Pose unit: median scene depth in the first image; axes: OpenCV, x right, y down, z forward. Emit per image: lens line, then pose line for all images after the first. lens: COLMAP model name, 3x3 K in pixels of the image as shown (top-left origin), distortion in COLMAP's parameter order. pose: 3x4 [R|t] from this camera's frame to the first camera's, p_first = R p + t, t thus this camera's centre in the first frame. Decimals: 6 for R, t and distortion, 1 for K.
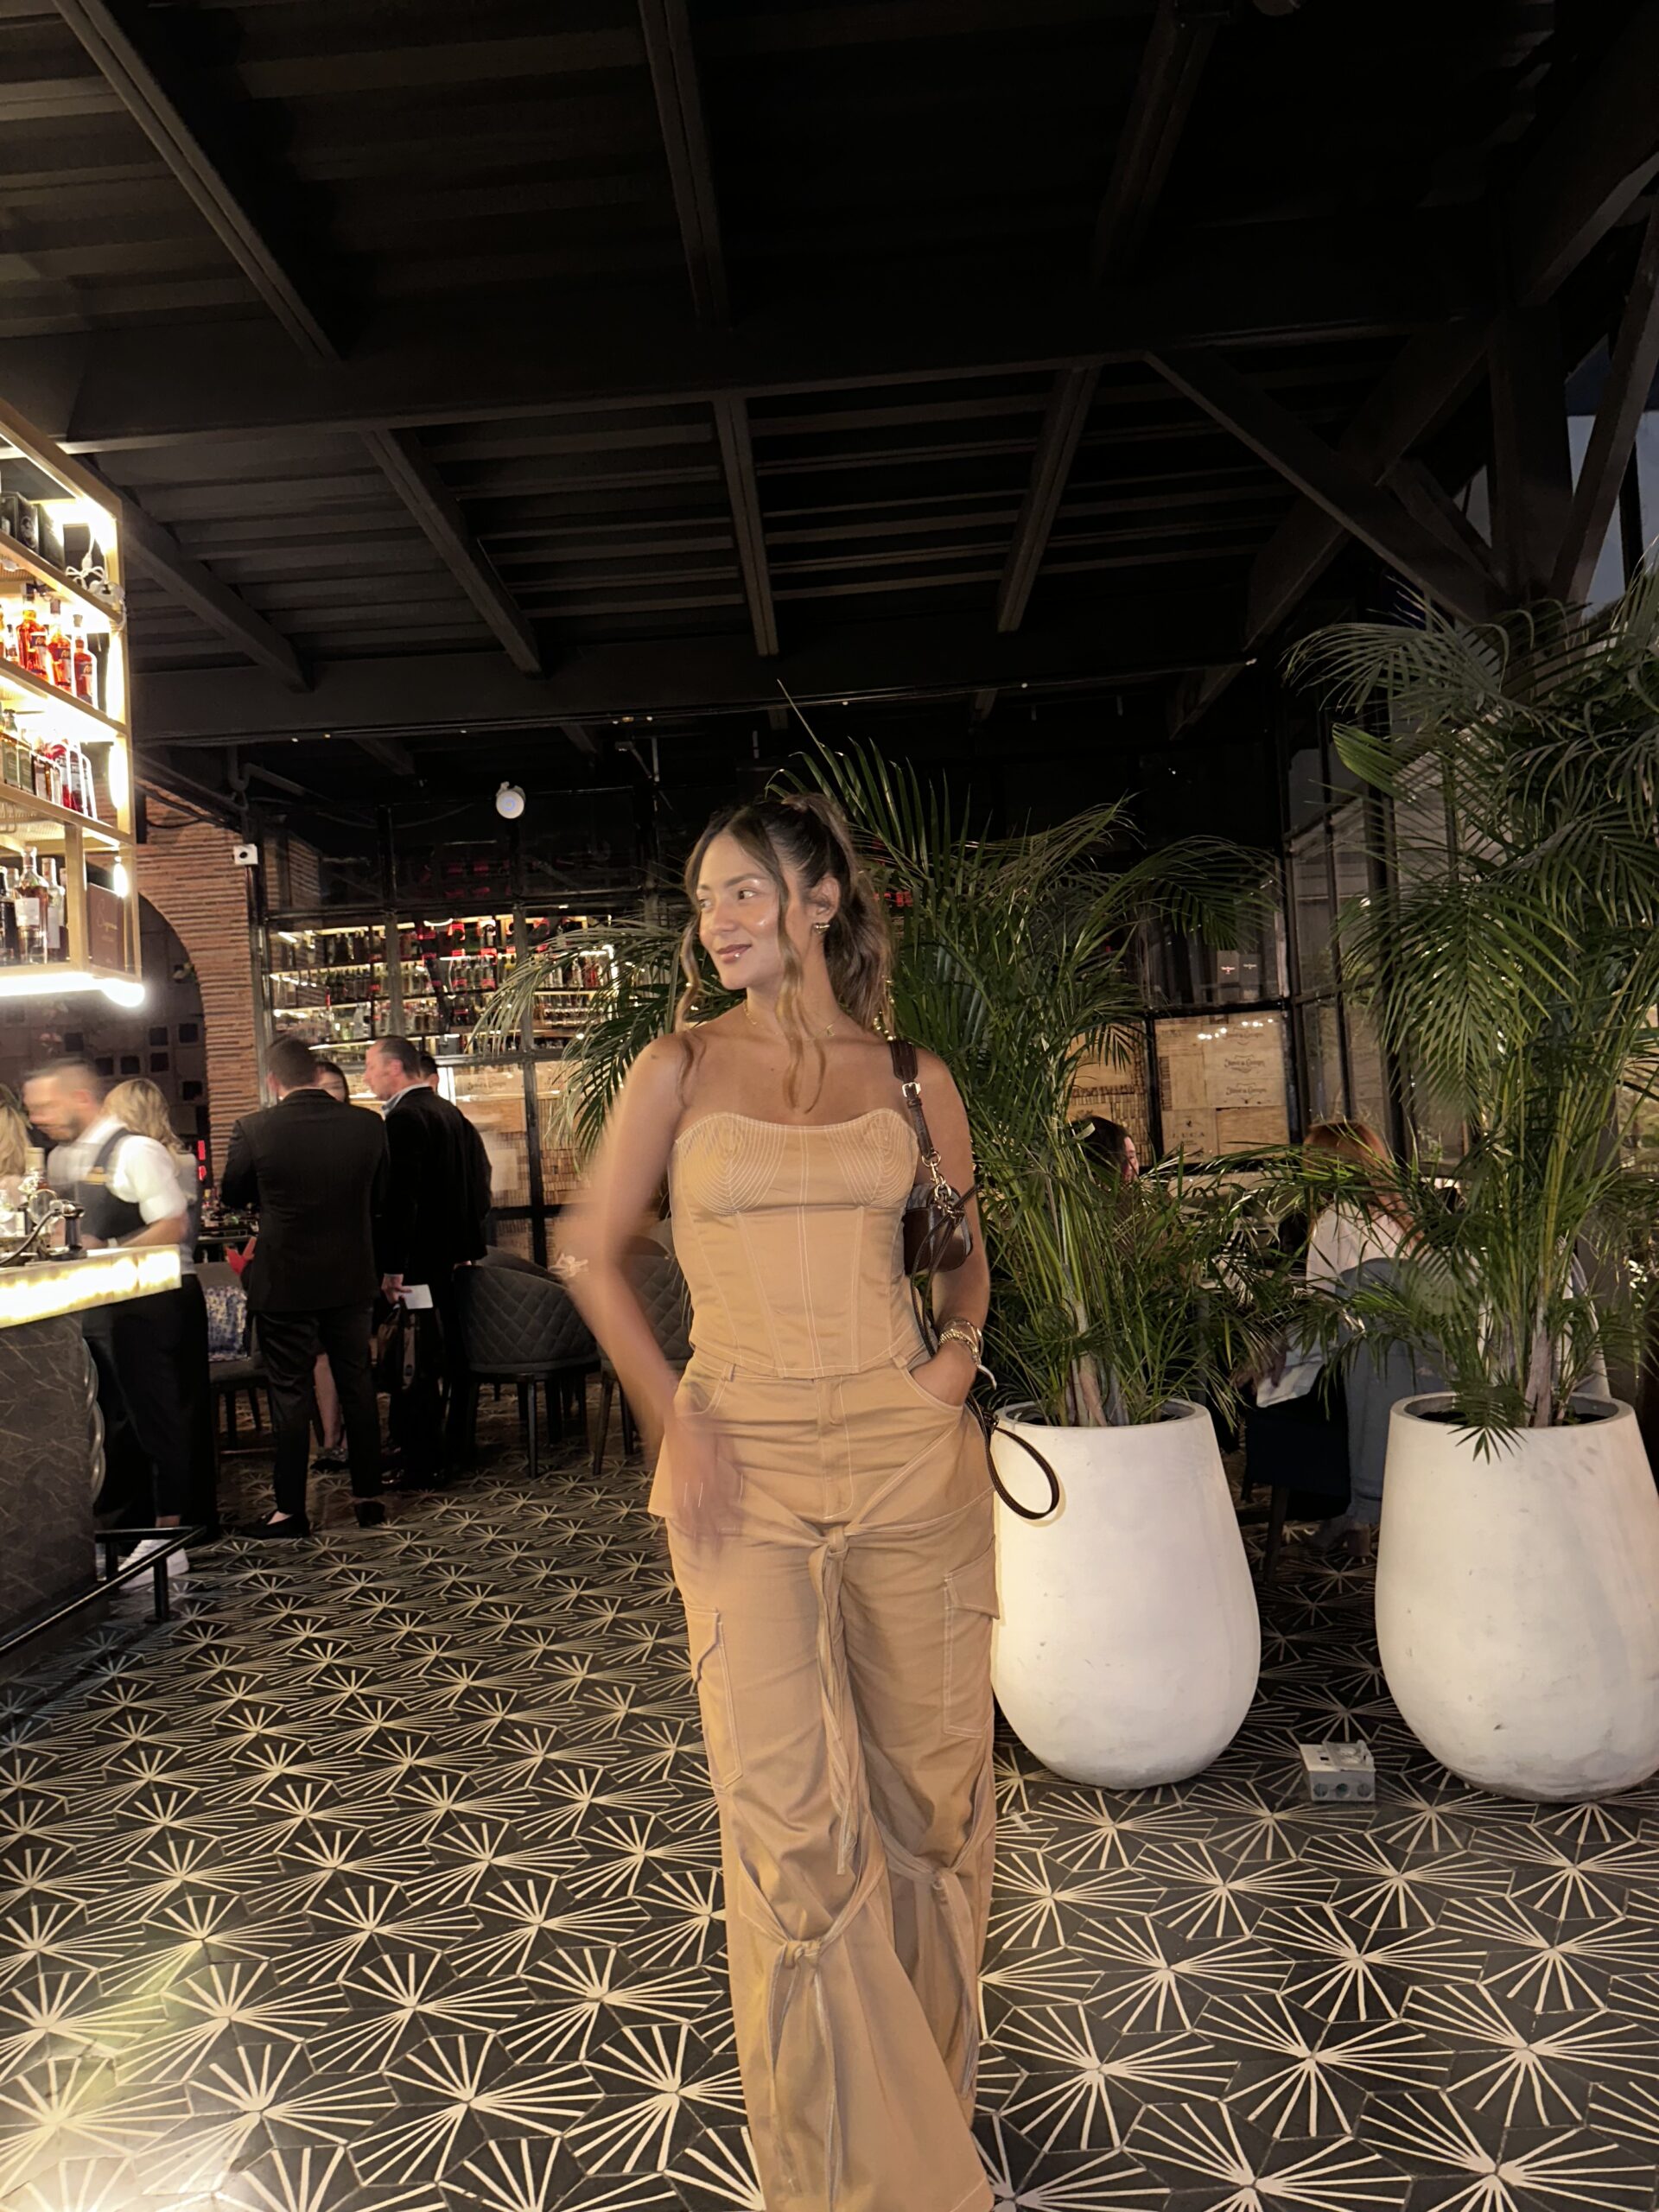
lens RADIAL K [[1545.2, 0, 829.5], [0, 1545.2, 1106.0], [0, 0, 1]] dist [0.009056, -0.028553]
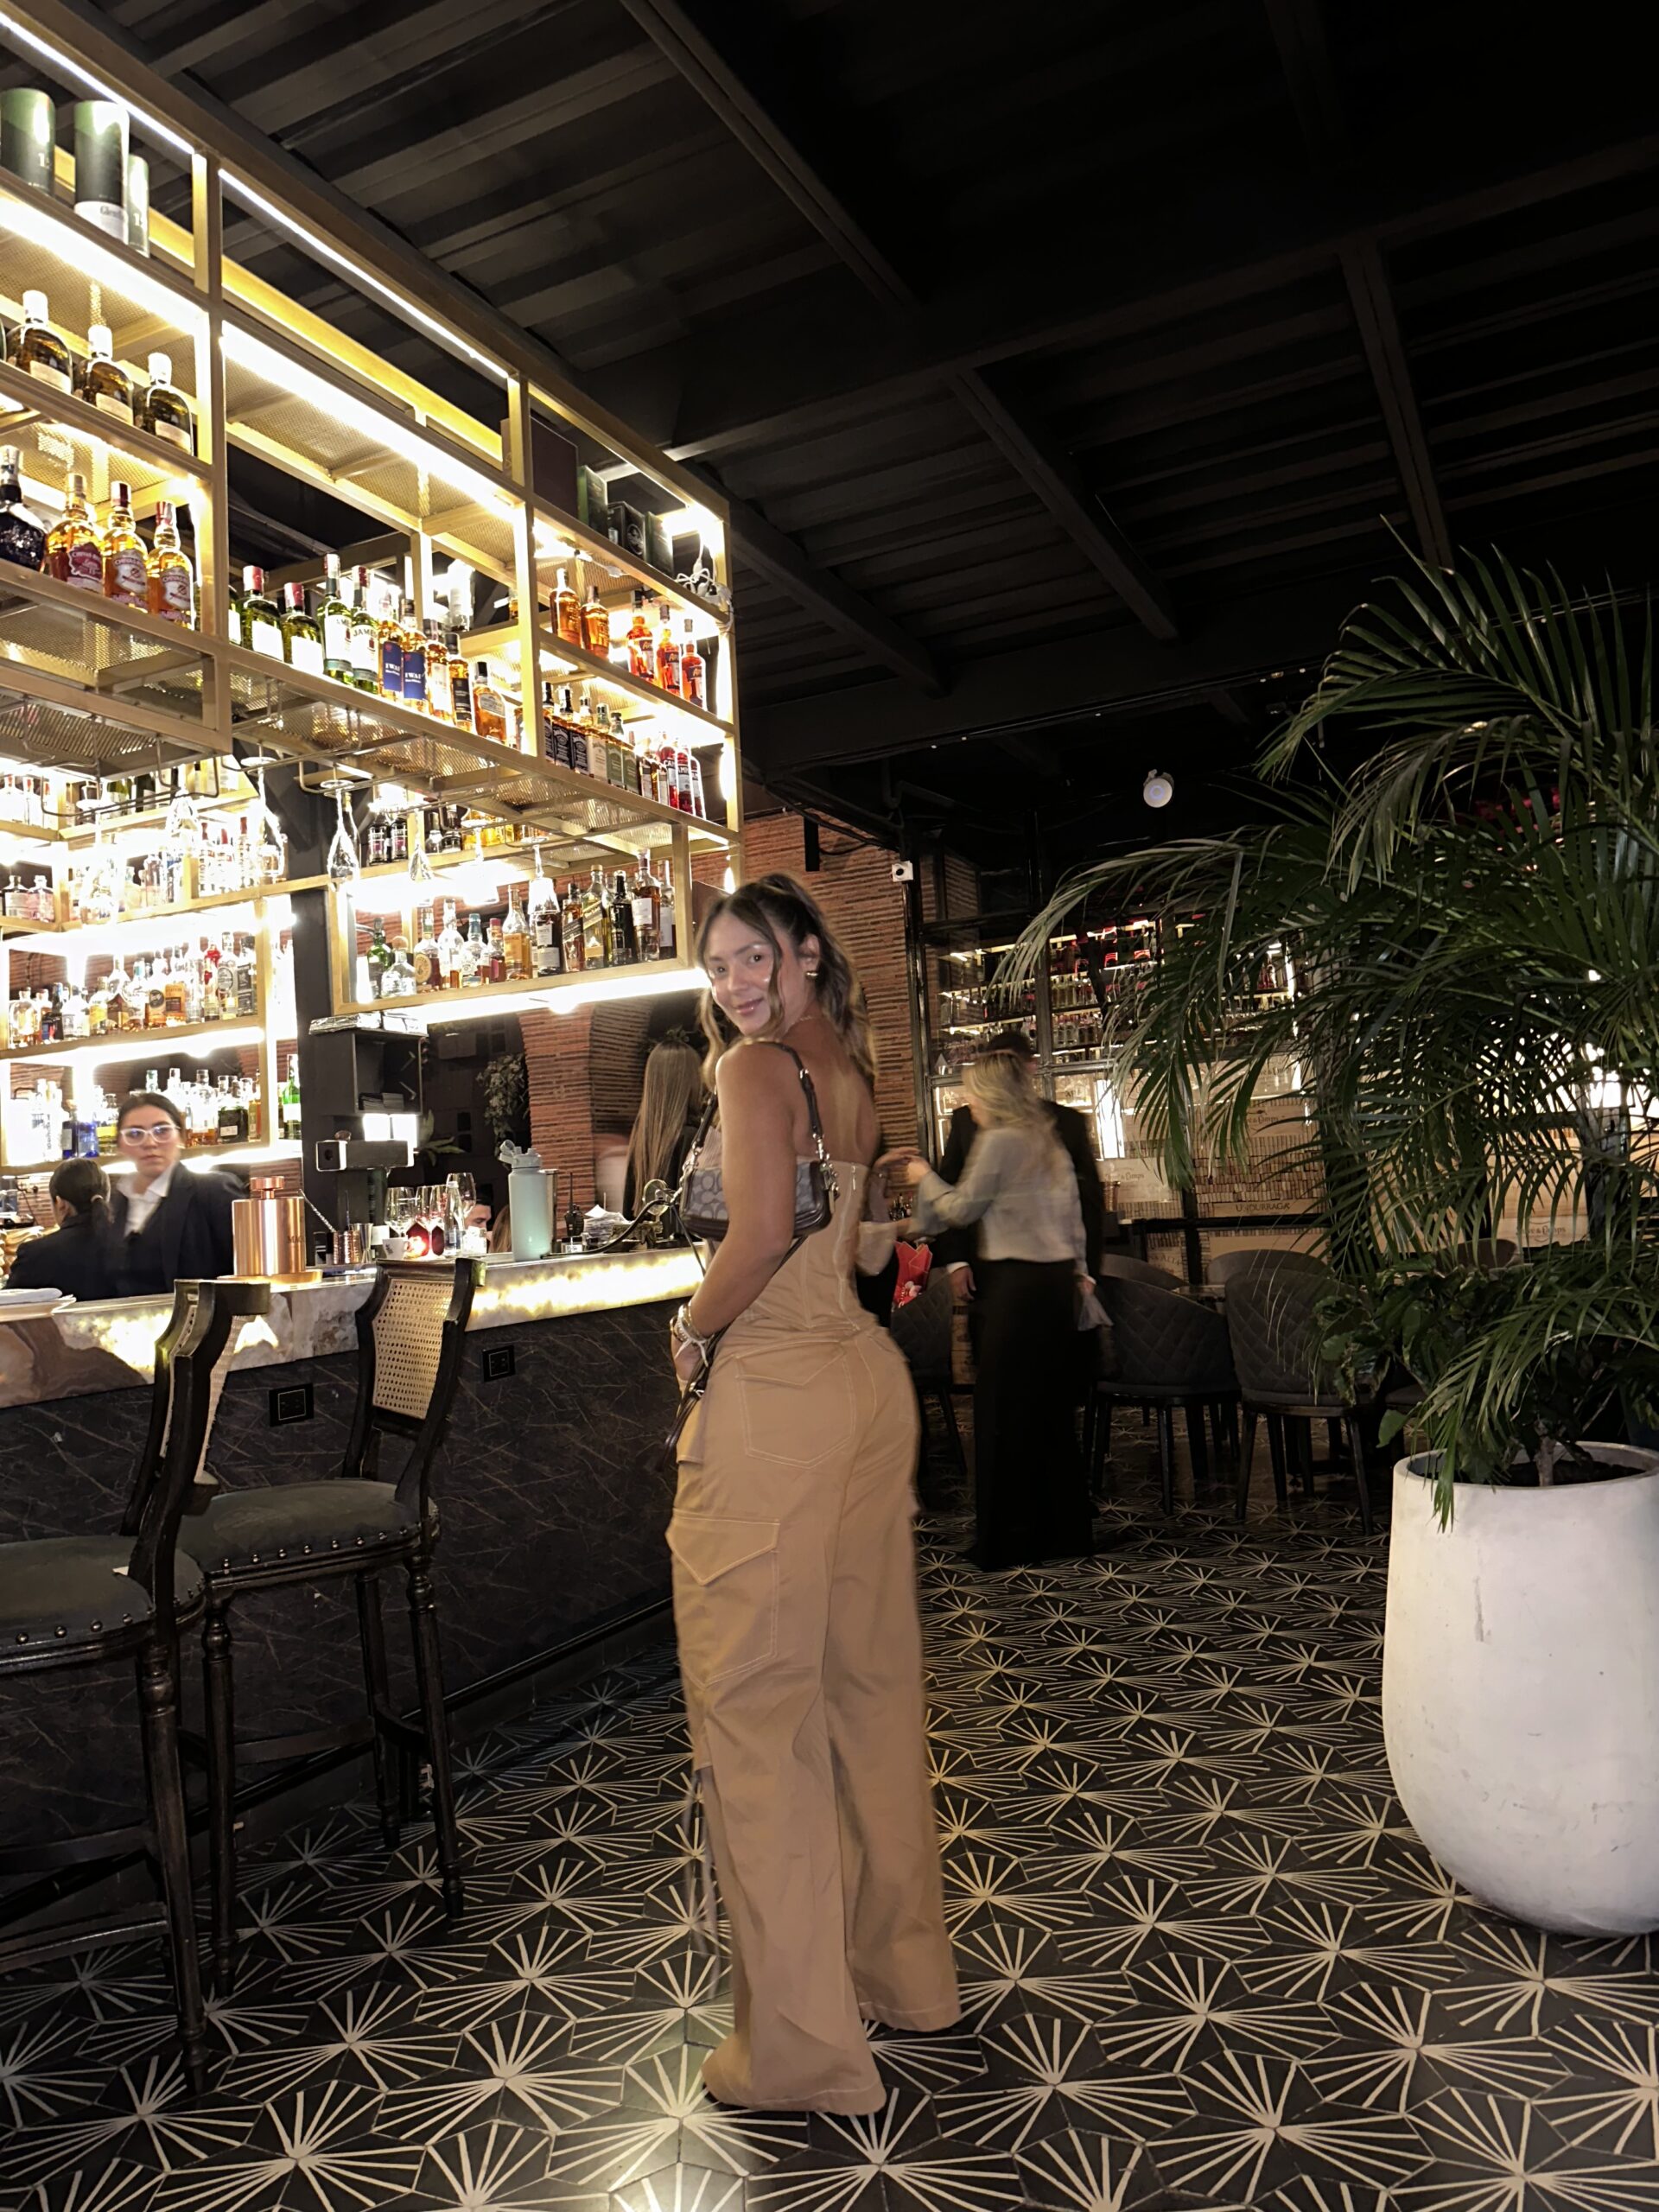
lens RADIAL K [[1544.6, 0, 833.6], [0, 1544.6, 1105.1], [0, 0, 1]] dist [0.009066, -0.026173]
pose [[0.902365, -0.019015, -0.430553, 0.042254], [0.011237, 0.999725, -0.020601, 0.030892], [0.430826, 0.013751, 0.902330, 0.165668]]
